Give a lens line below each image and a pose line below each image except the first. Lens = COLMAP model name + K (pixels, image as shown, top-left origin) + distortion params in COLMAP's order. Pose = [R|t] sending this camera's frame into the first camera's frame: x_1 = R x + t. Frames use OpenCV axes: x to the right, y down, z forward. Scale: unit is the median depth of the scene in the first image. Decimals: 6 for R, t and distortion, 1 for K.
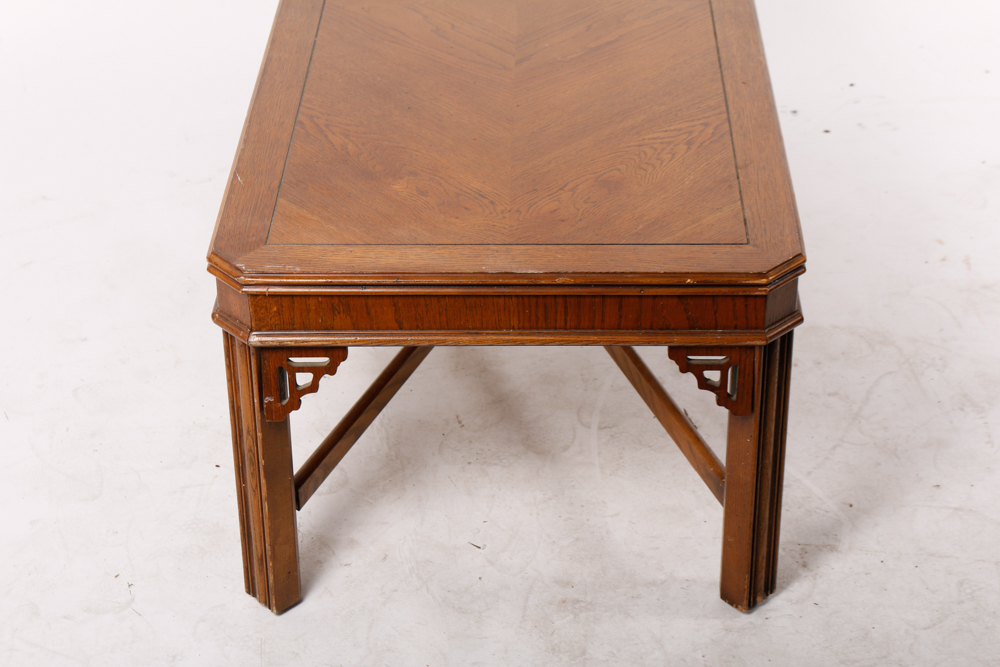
lens RADIAL K [[2107.4, 0, 501.5], [0, 2107.4, 334.0], [0, 0, 1]] dist [0.096690, 0.000000]
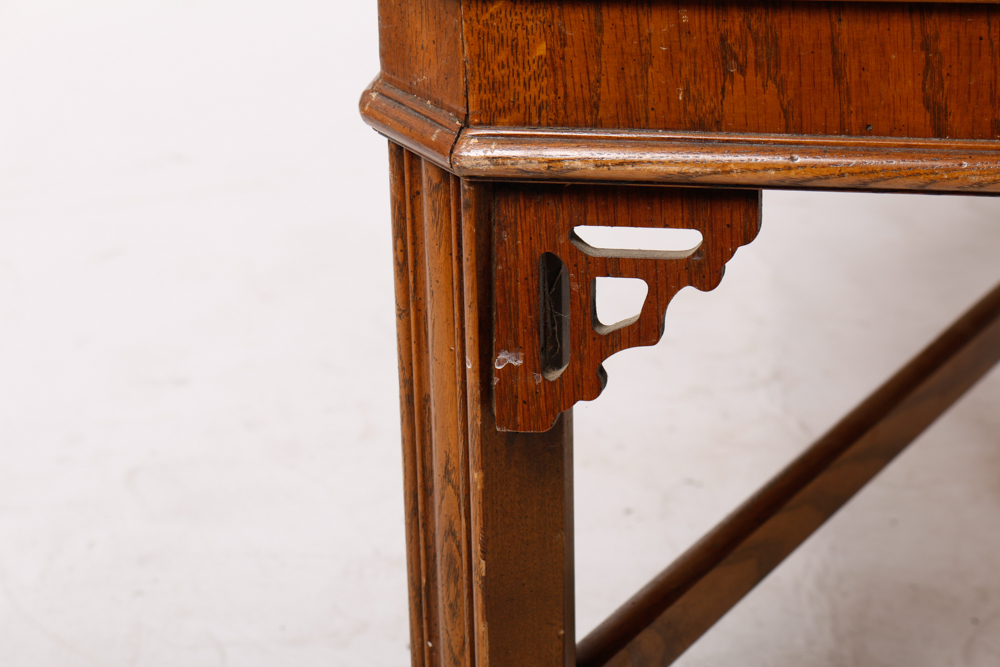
lens RADIAL K [[2326.5, 0, 499.9], [0, 2326.5, 330.2], [0, 0, 1]] dist [0.016994, 0.000000]
pose [[0.982297, 0.053734, -0.179459, -0.047502], [-0.082262, 0.984401, -0.155522, 0.082830], [0.168303, 0.167532, 0.971395, 0.653155]]
